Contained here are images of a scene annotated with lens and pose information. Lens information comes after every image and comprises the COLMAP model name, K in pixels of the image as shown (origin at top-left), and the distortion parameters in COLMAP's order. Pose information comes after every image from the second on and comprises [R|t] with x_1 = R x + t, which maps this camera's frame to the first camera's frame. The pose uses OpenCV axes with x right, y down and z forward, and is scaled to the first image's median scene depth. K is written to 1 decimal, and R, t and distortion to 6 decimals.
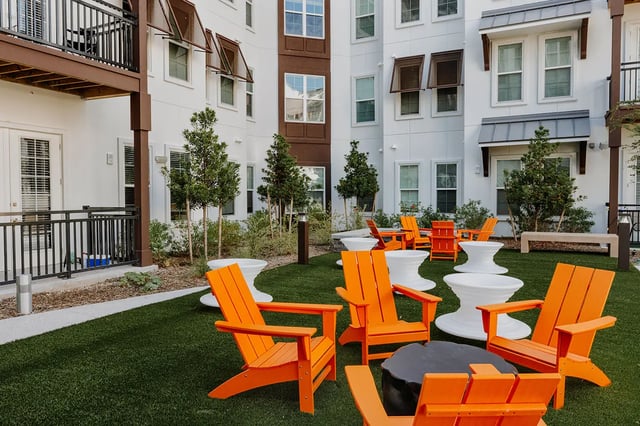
lens RADIAL K [[504.5, 0, 323.1], [0, 504.5, 210.1], [0, 0, 1]] dist [0.000358, -0.005780]
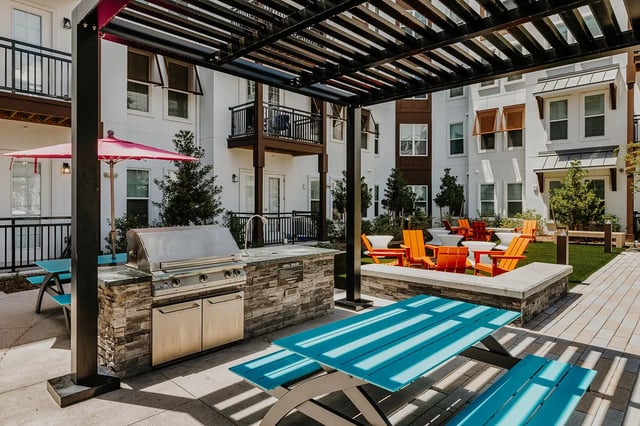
lens RADIAL K [[397.8, 0, 316.0], [0, 397.8, 208.5], [0, 0, 1]] dist [-0.009138, -0.000497]
pose [[0.958828, 0.007316, -0.283892, 0.029848], [-0.012224, 0.999805, -0.015520, 0.004054], [0.283723, 0.018351, 0.958731, -0.270840]]
